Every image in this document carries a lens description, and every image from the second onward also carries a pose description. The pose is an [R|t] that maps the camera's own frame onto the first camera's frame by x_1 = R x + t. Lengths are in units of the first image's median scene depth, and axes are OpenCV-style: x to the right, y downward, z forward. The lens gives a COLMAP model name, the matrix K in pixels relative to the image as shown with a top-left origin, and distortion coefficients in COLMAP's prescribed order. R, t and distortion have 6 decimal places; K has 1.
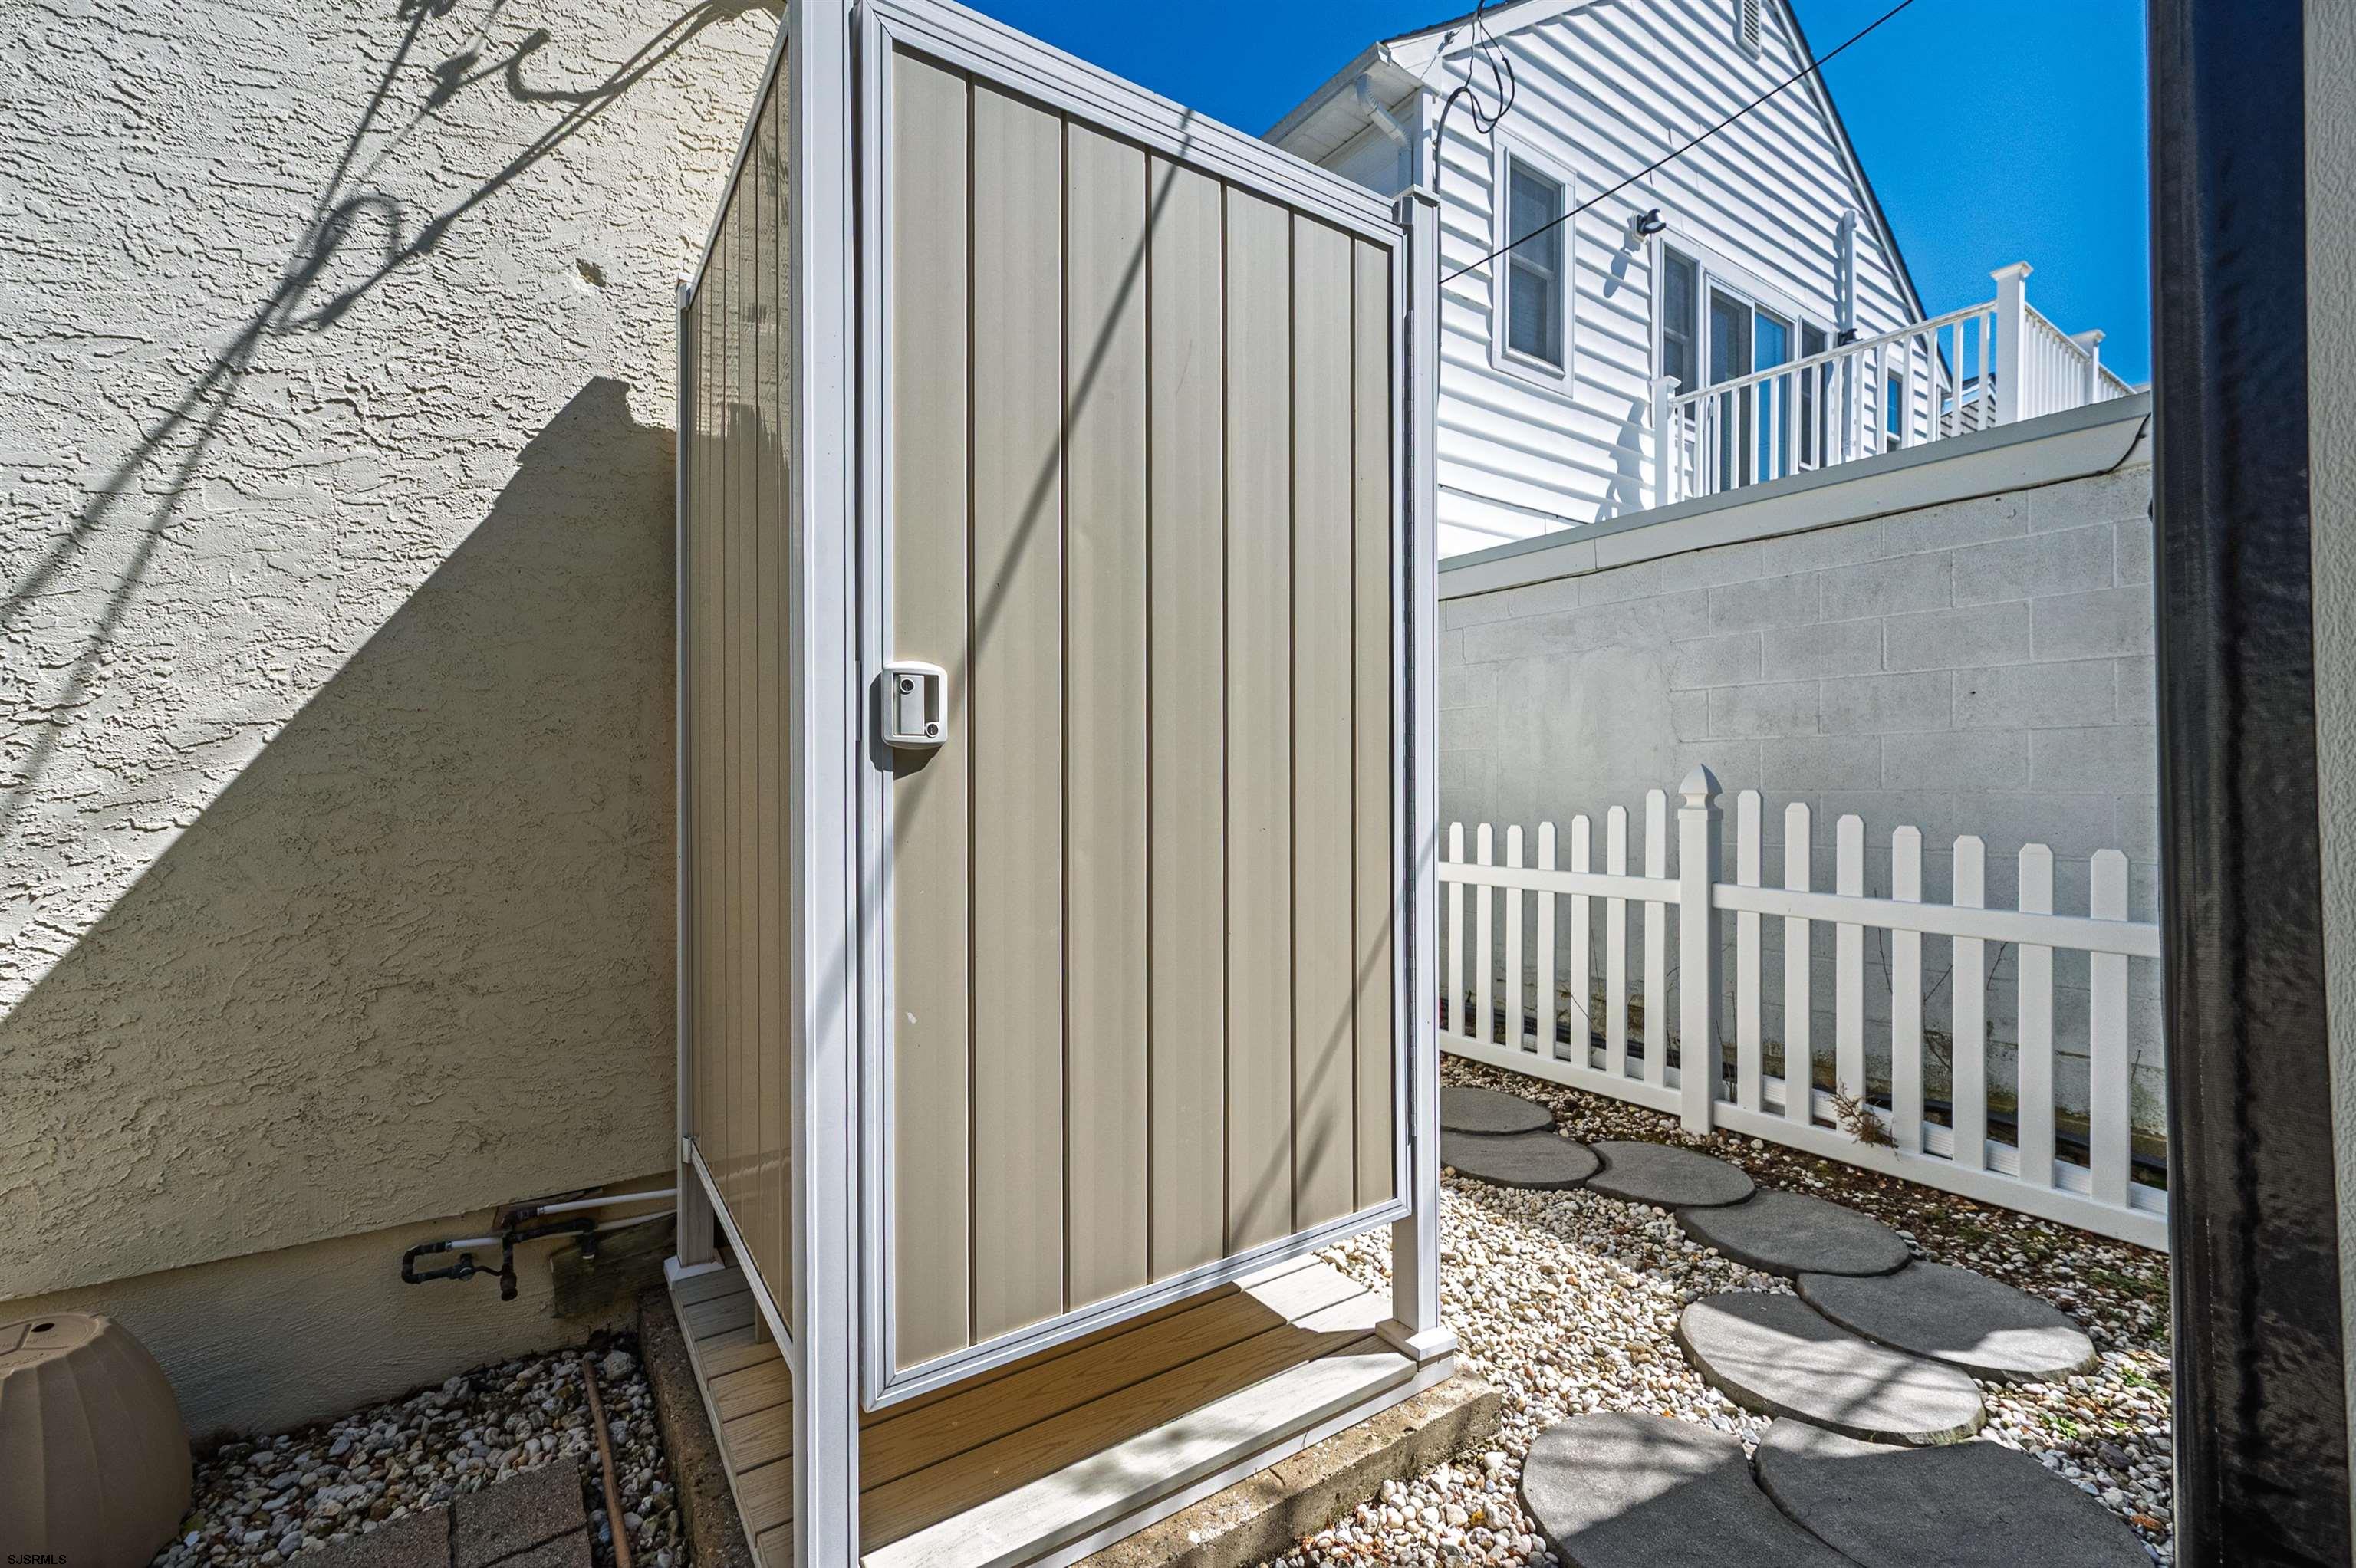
lens RADIAL K [[985.8, 0, 1178.9], [0, 985.8, 781.5], [0, 0, 1]] dist [0.000017, 0.000002]
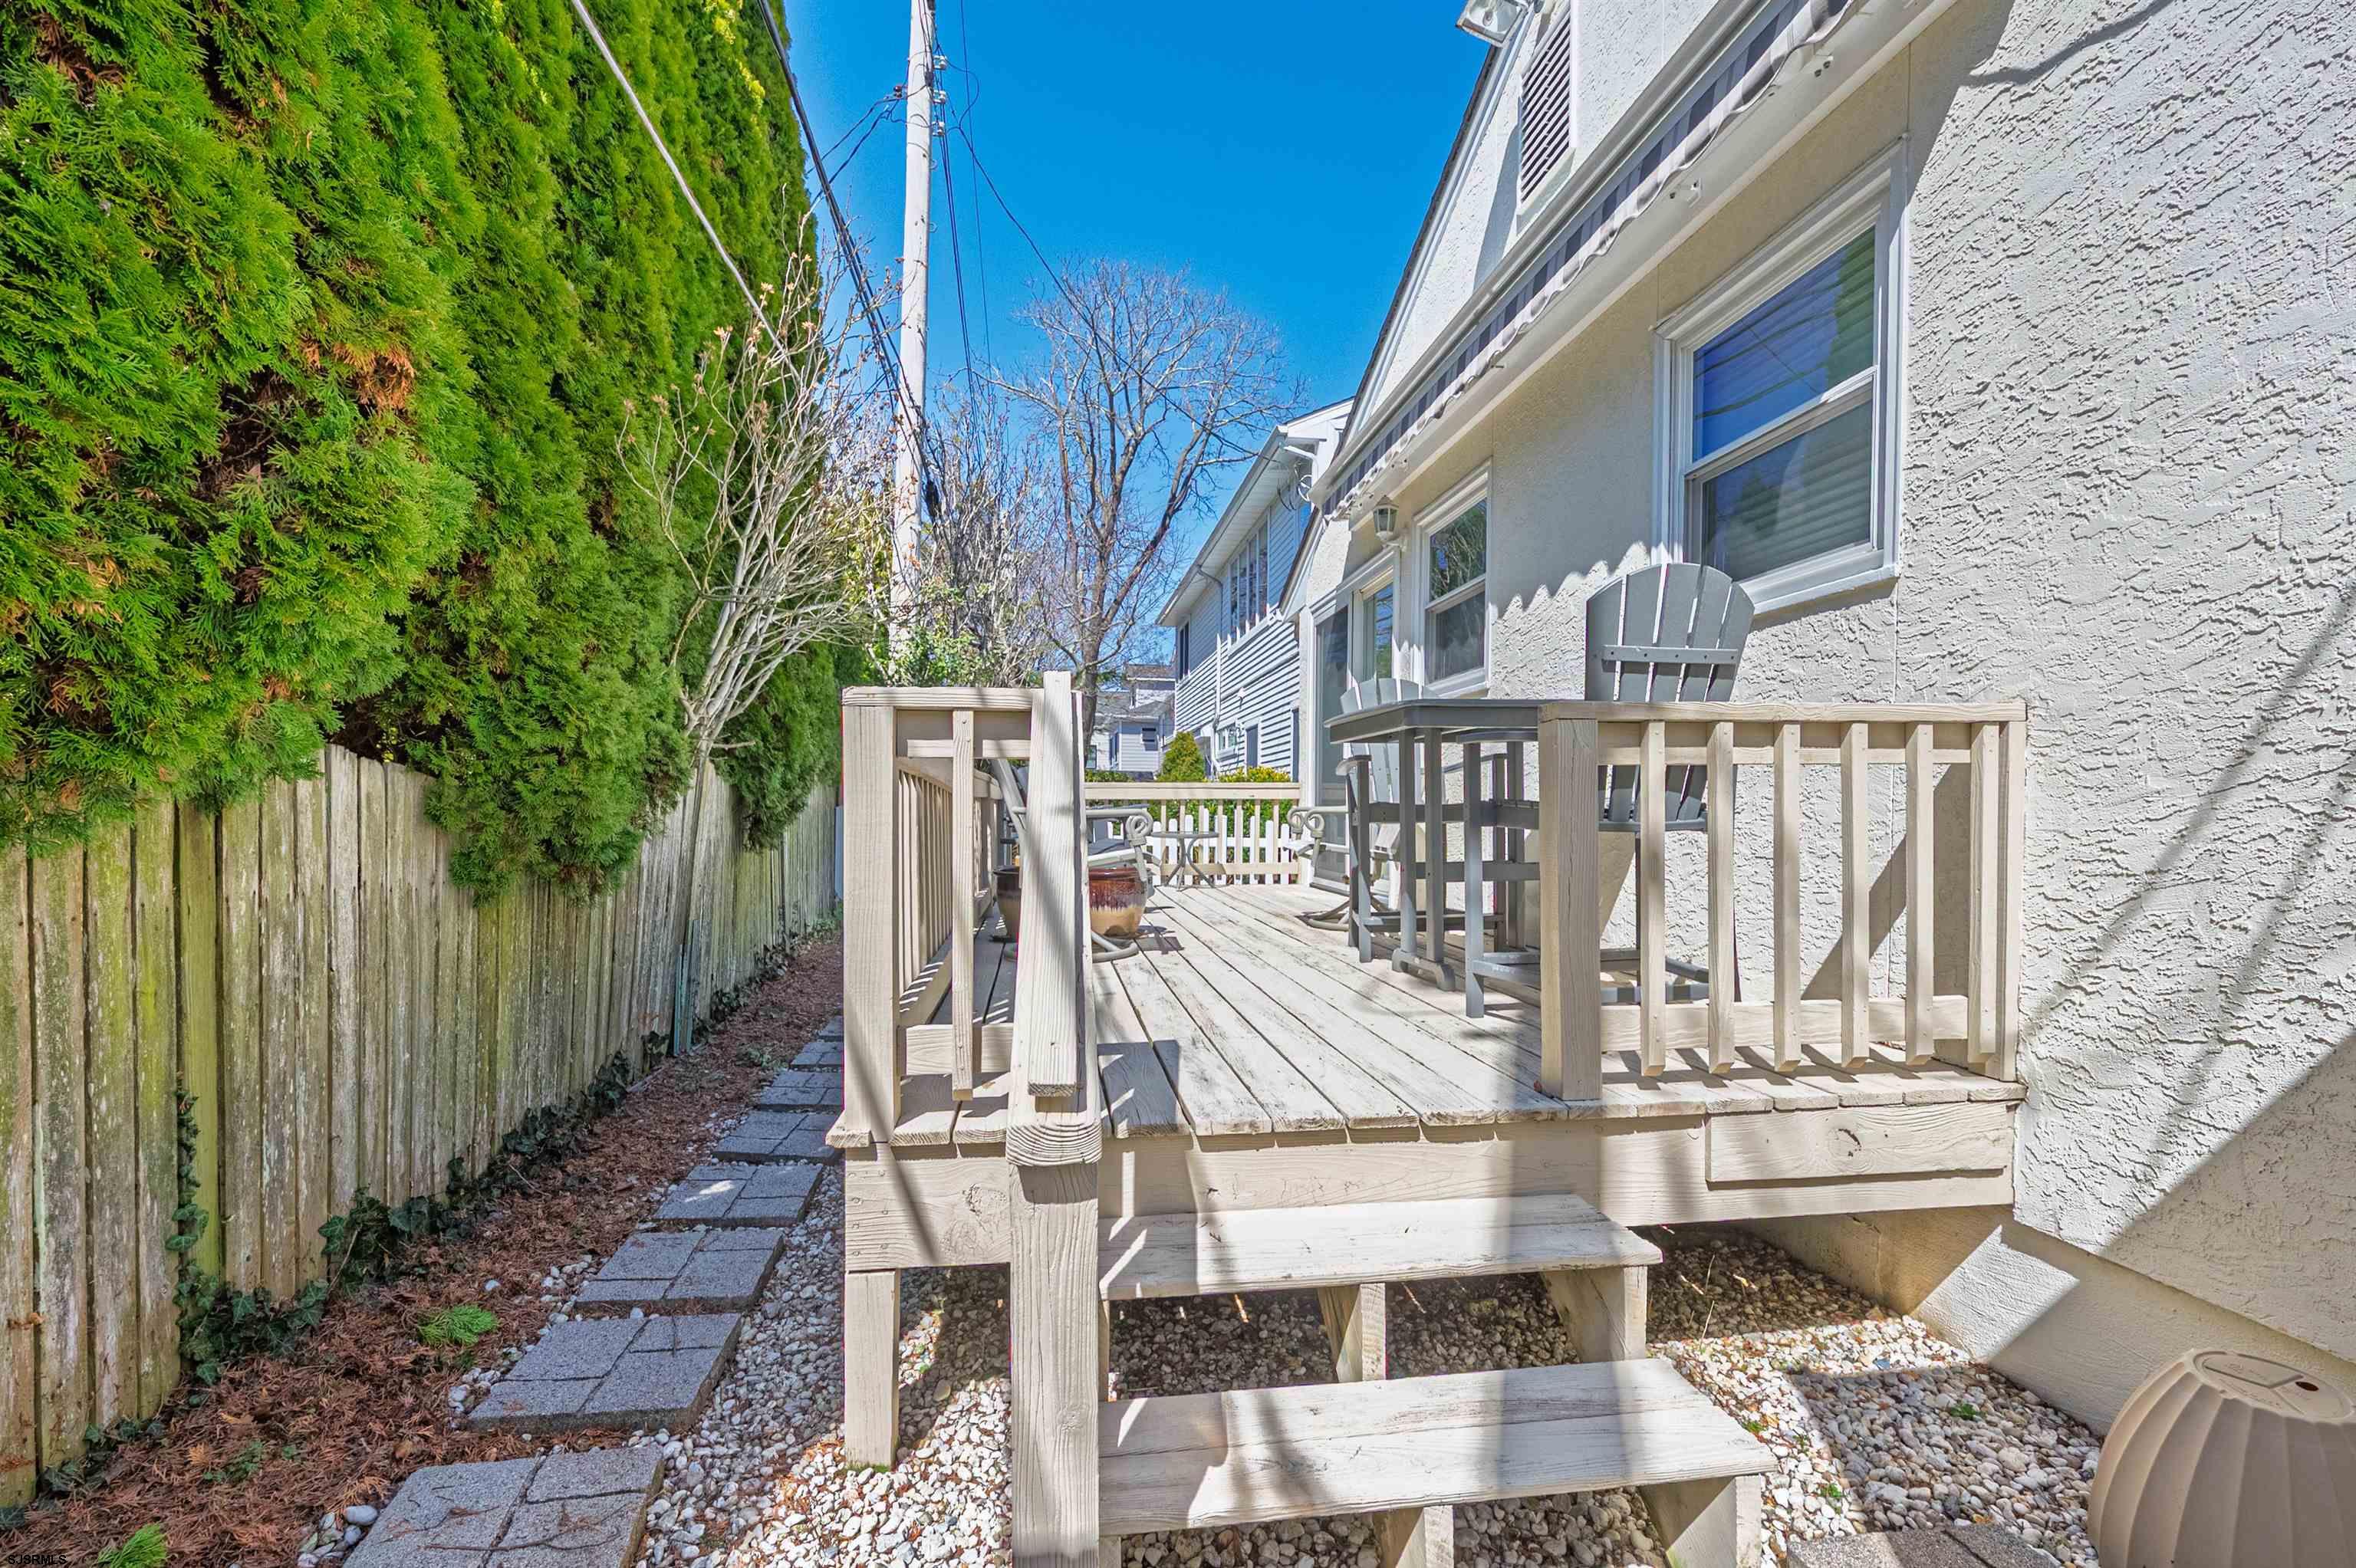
lens RADIAL K [[985.8, 0, 1164.3], [0, 985.8, 820.3], [0, 0, 1]] dist [0.000017, 0.000002]
pose [[-0.448541, 0.005405, -0.893746, 0.183879], [0.000107, 0.999982, 0.005994, -0.000497], [0.893762, 0.002593, -0.448534, 0.407675]]
